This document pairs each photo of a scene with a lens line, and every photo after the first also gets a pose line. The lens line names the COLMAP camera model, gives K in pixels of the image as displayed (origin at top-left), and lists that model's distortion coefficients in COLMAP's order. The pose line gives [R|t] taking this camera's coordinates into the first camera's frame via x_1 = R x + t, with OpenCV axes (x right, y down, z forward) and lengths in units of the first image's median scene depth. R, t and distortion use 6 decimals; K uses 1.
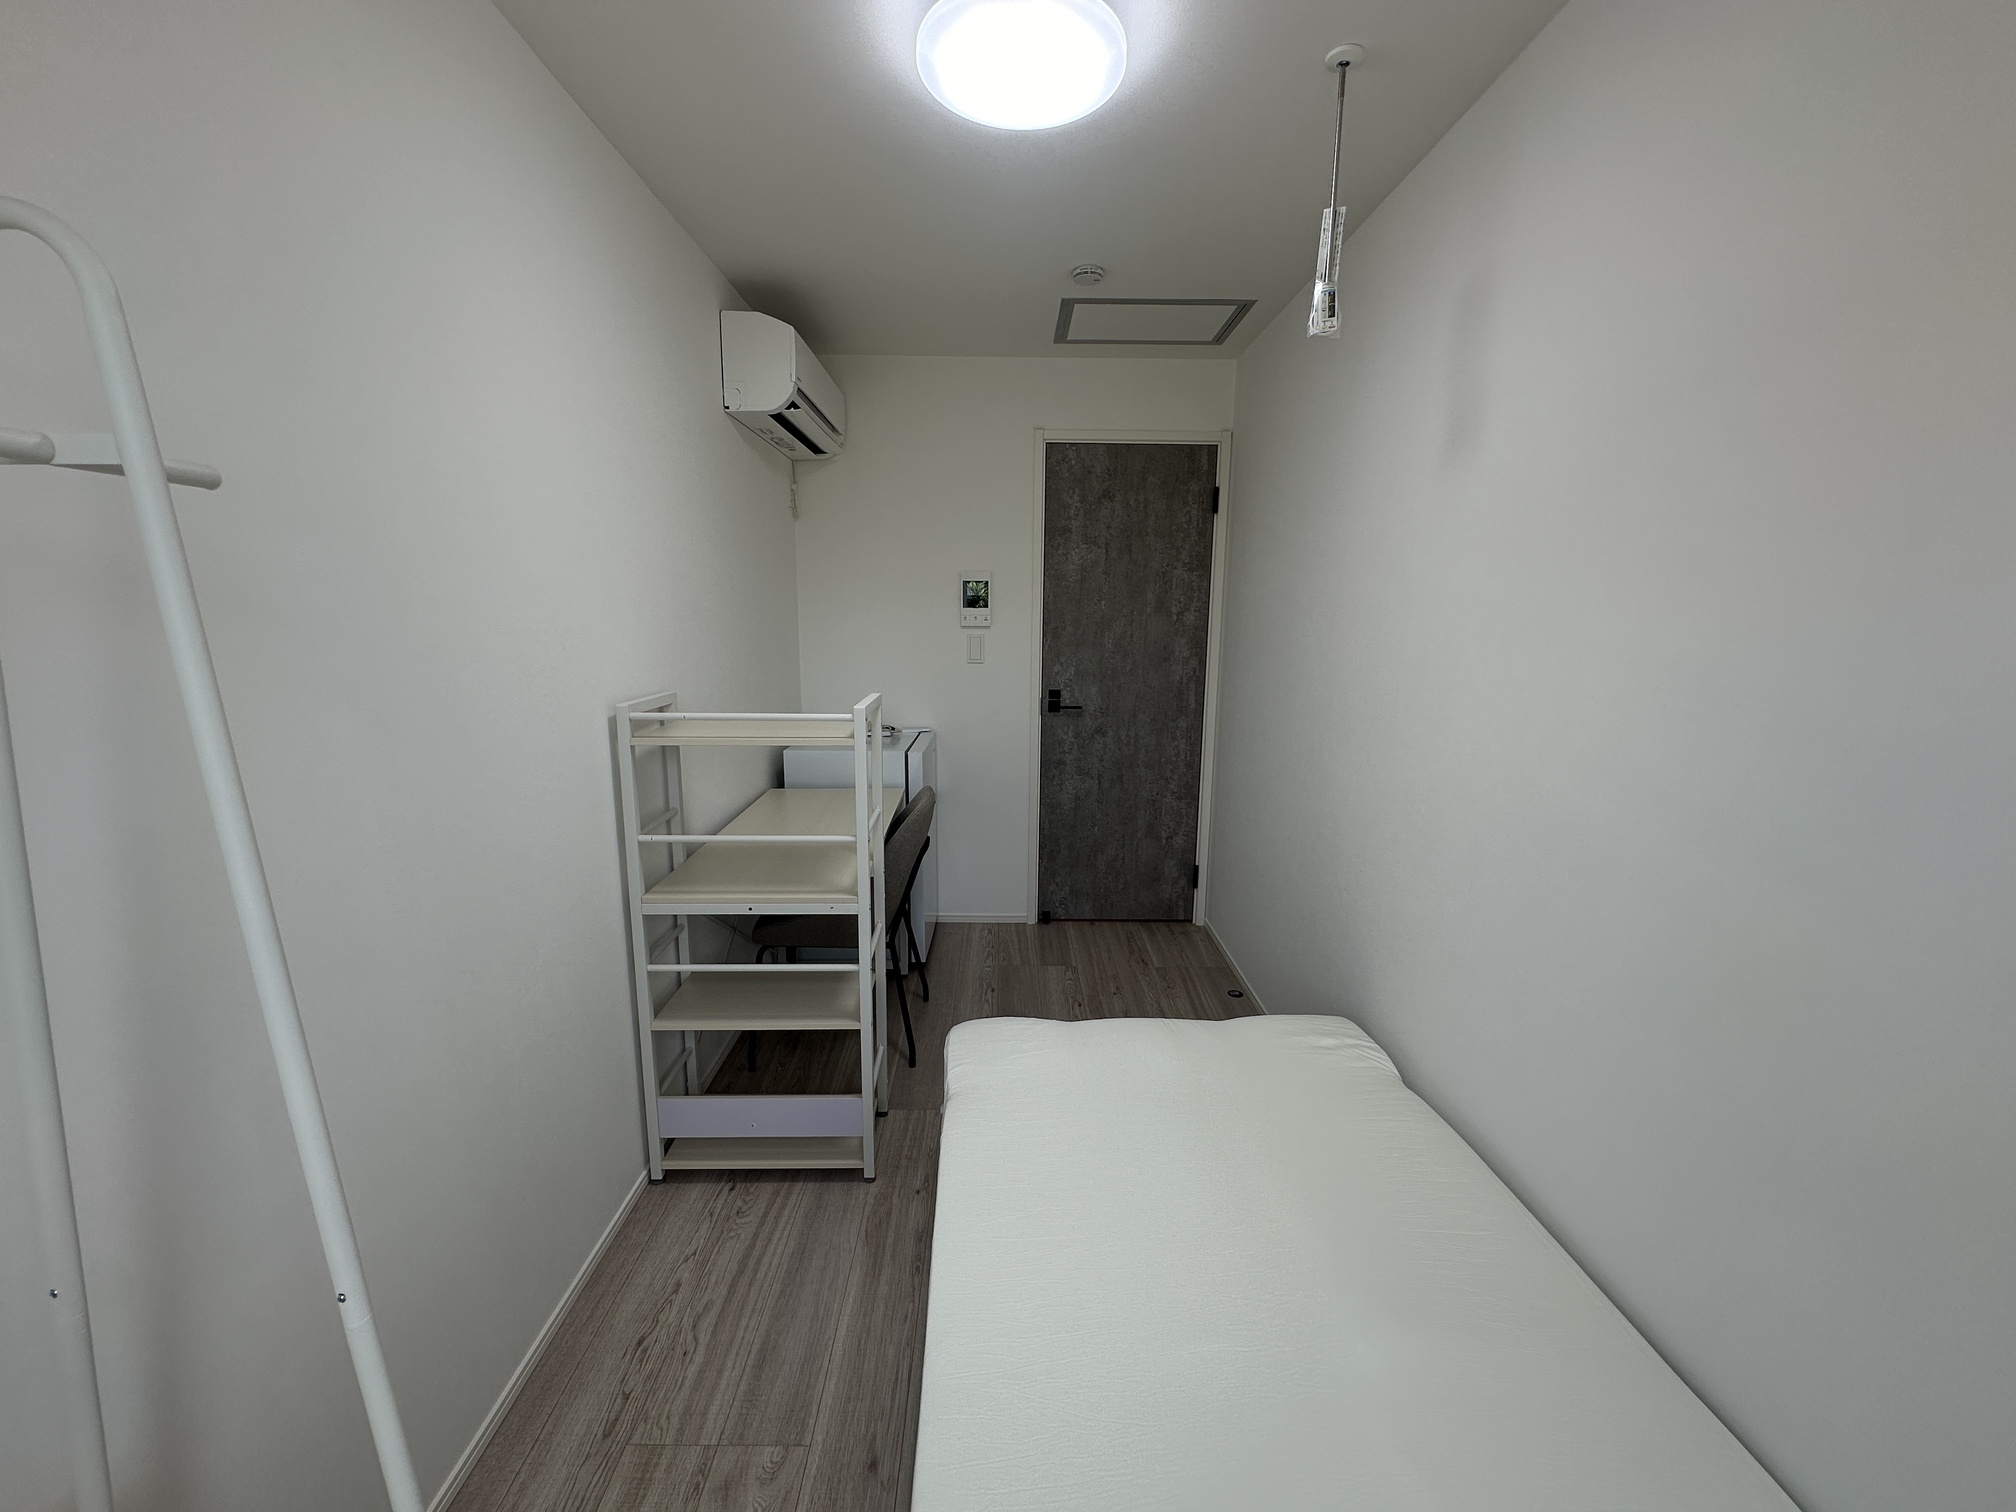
lens RADIAL K [[803.9, 0, 1010.1], [0, 803.9, 757.9], [0, 0, 1]] dist [-0.002578, 0.000391]
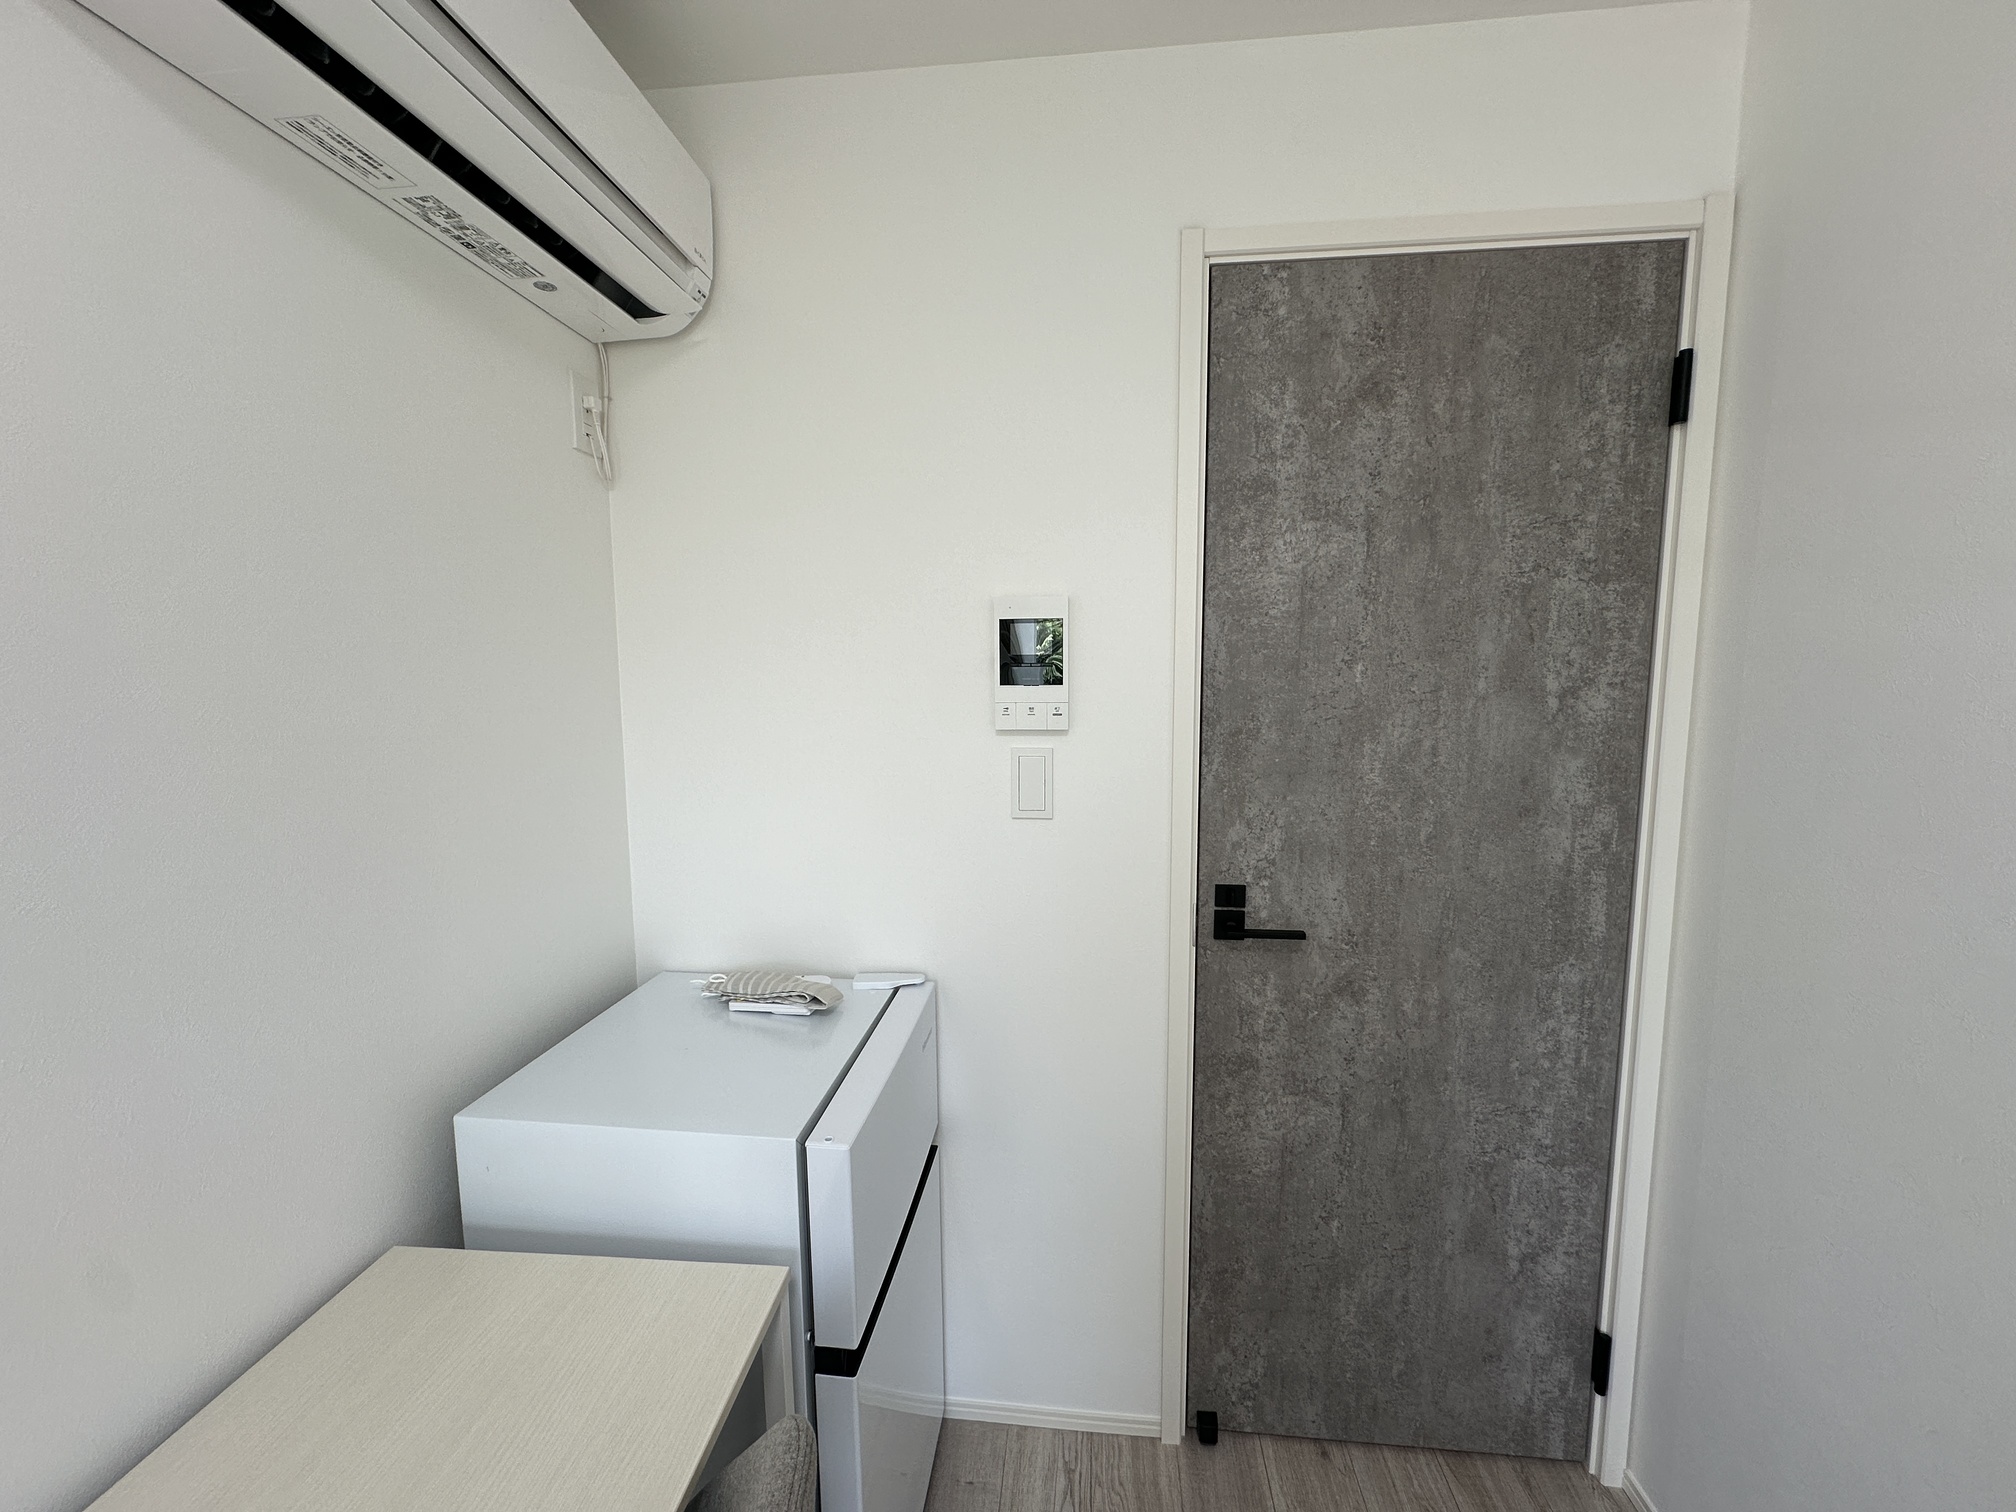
lens RADIAL K [[803.9, 0, 1008.2], [0, 803.9, 754.9], [0, 0, 1]] dist [-0.002578, 0.000391]
pose [[0.994016, -0.004073, -0.109161, -0.010611], [-0.003934, 0.997322, -0.073030, -0.120464], [0.109166, 0.073023, 0.991338, 0.590885]]
